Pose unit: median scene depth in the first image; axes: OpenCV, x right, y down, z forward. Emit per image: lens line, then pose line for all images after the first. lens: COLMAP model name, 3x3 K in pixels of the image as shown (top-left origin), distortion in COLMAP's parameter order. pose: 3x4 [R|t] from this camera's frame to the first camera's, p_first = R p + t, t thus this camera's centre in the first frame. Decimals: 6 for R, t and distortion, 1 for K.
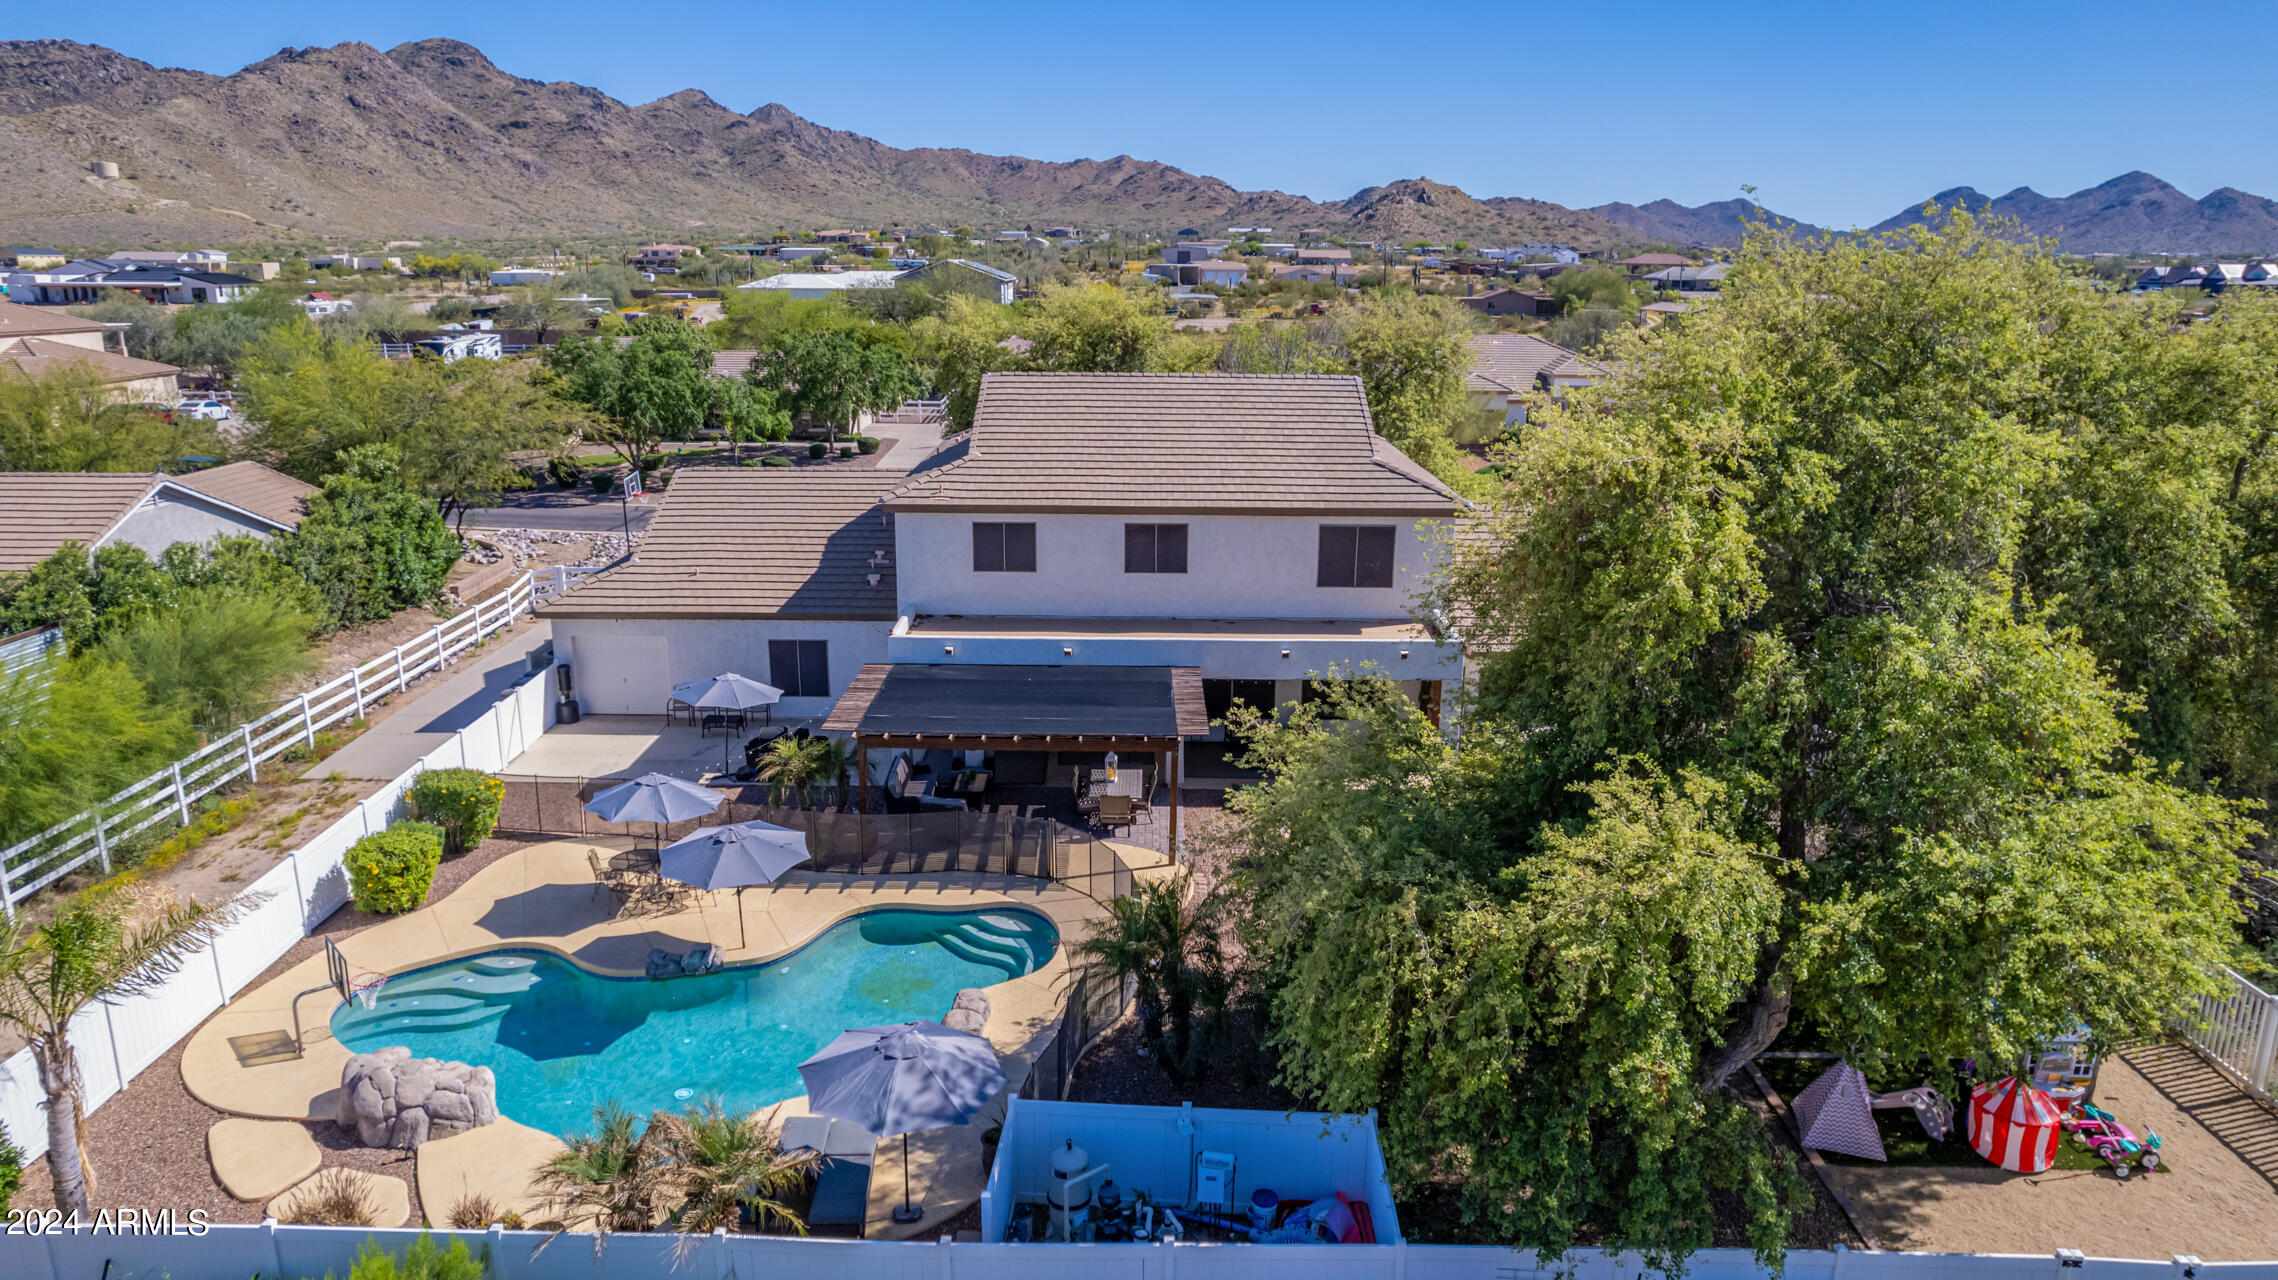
lens RADIAL K [[1458.4, 0, 1136.5], [0, 1458.4, 627.5], [0, 0, 1]] dist [-0.071966, 0.059991]
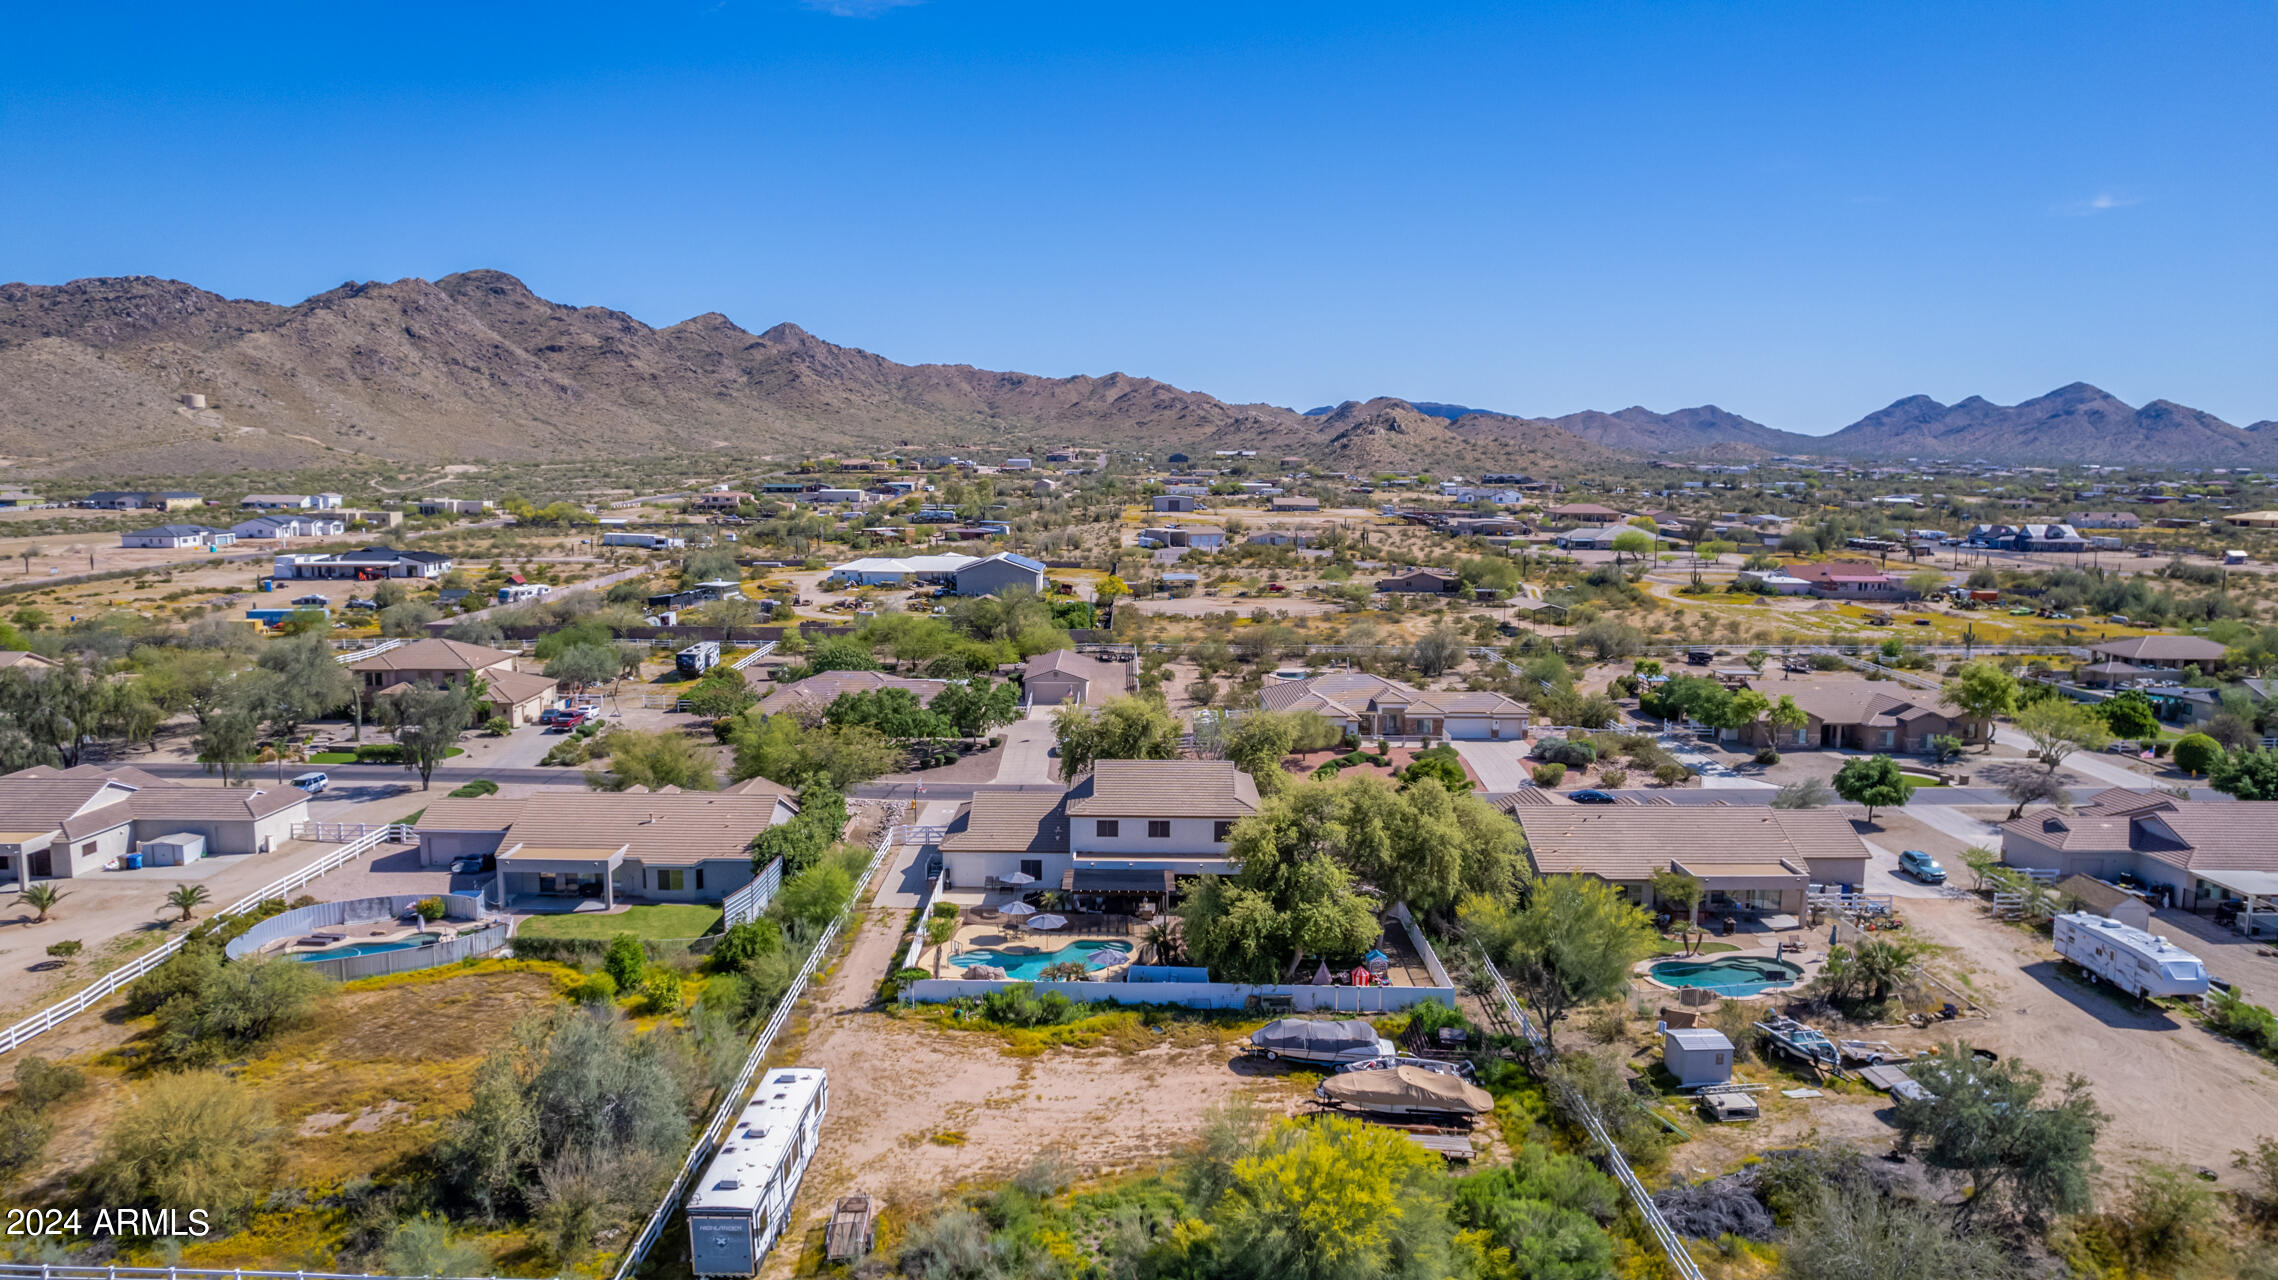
lens RADIAL K [[1458.4, 0, 1135.0], [0, 1458.4, 624.4], [0, 0, 1]] dist [-0.071966, 0.059991]
pose [[0.999991, 0.000781, 0.004185, -0.023223], [-0.000211, 0.990913, -0.134508, -0.033138], [-0.004252, 0.134506, 0.990904, -0.954867]]
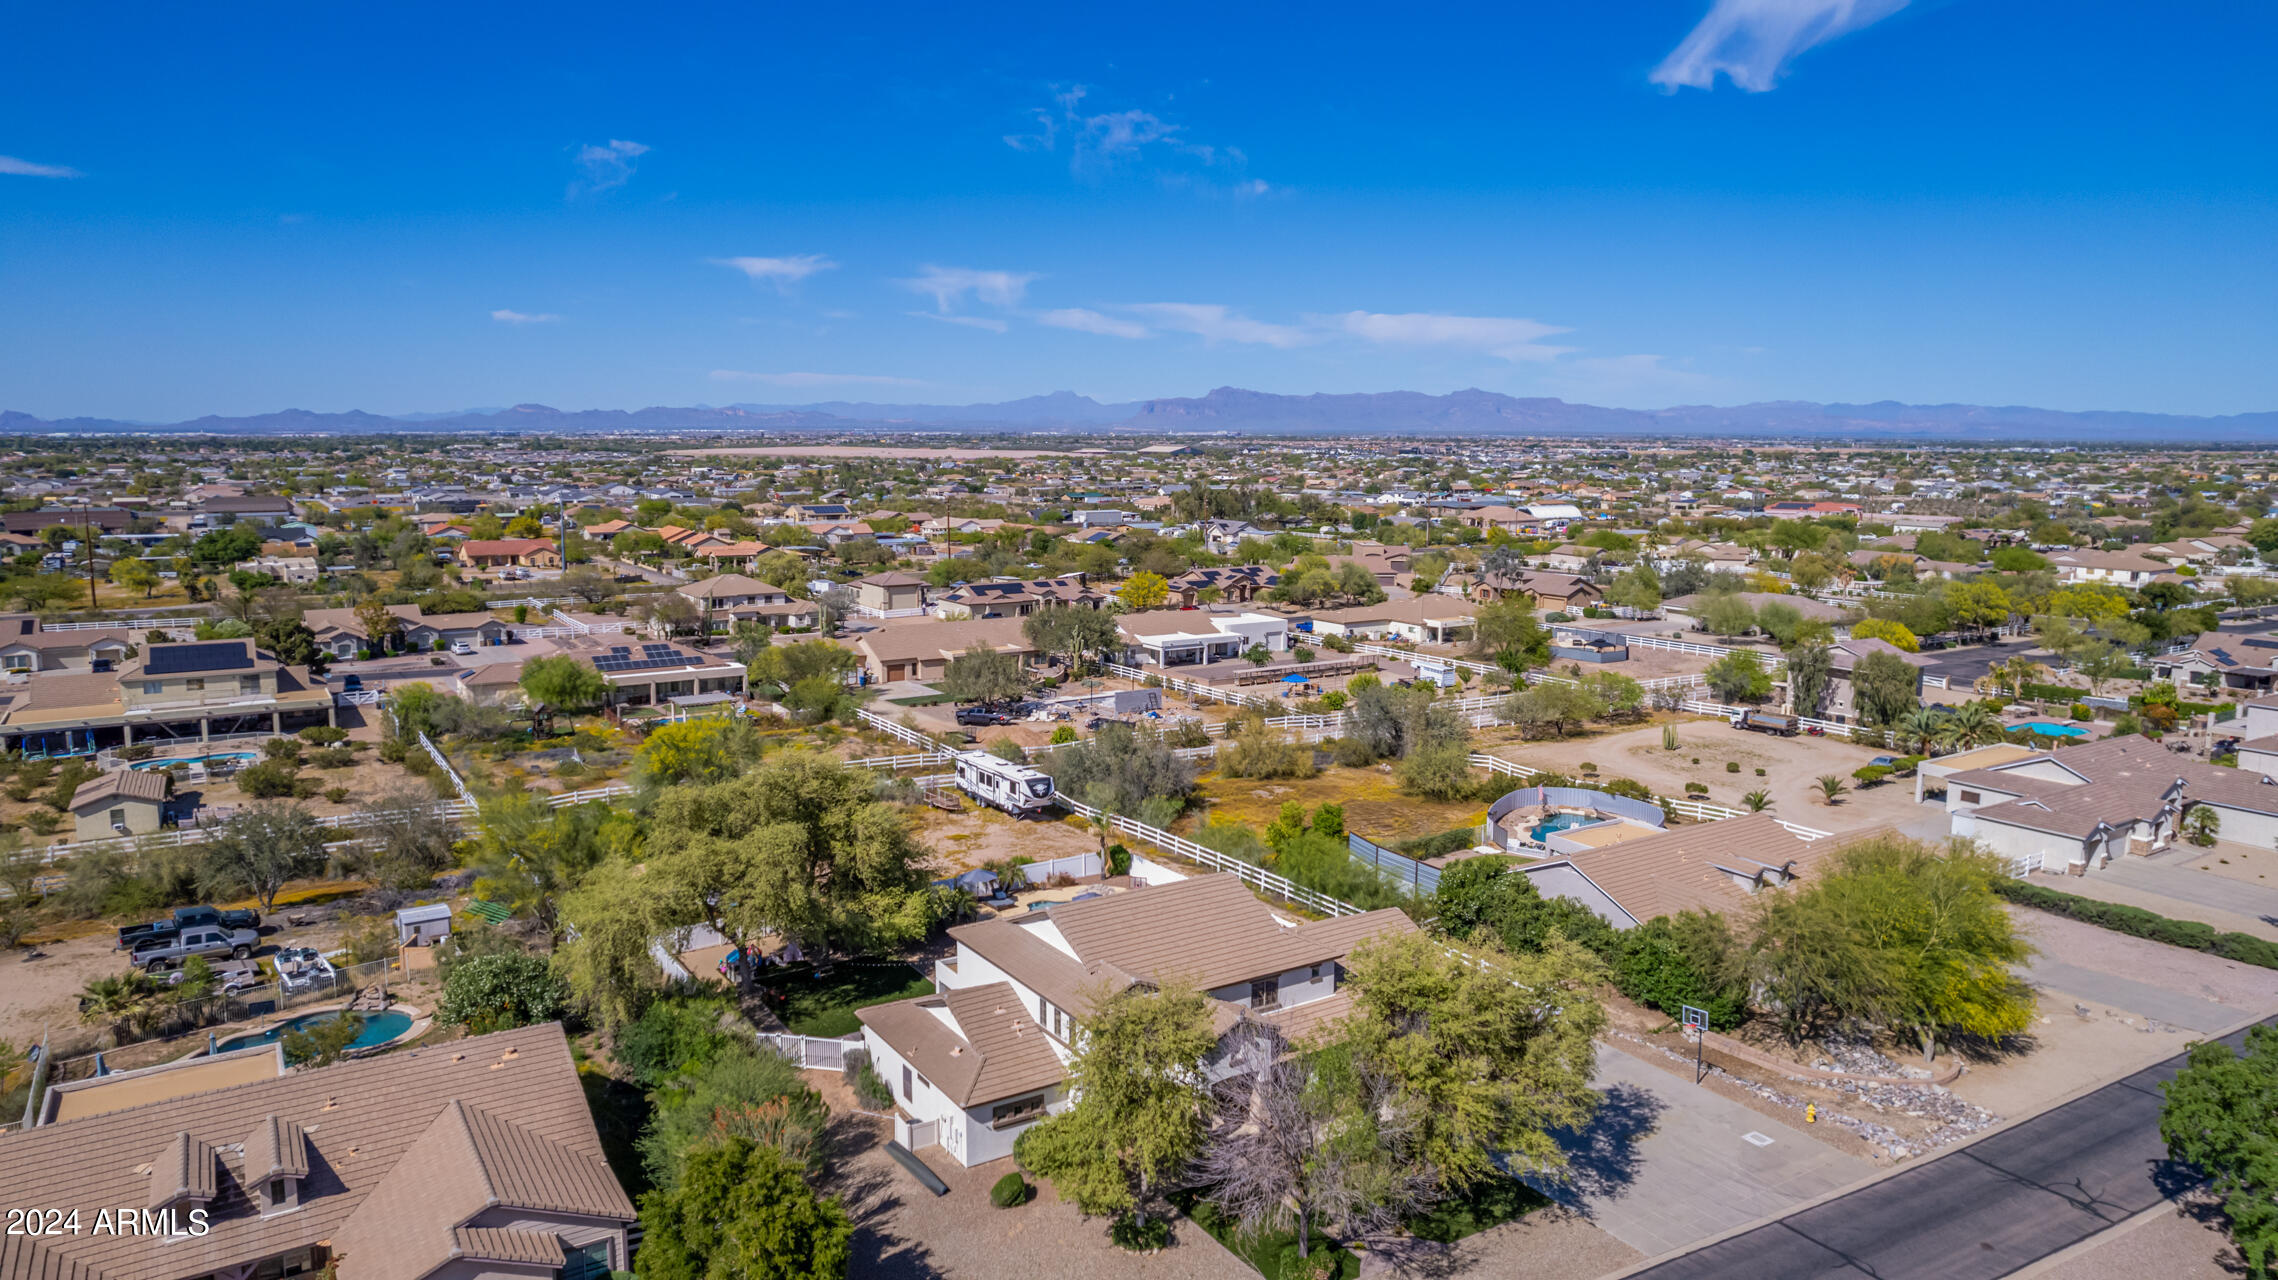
lens RADIAL K [[1458.4, 0, 1136.3], [0, 1458.4, 624.7], [0, 0, 1]] dist [-0.071966, 0.059991]
pose [[-0.838593, 0.060950, -0.541338, 0.516255], [-0.145657, 0.932454, 0.330626, -0.566363], [0.524924, 0.356111, -0.773071, 1.217644]]
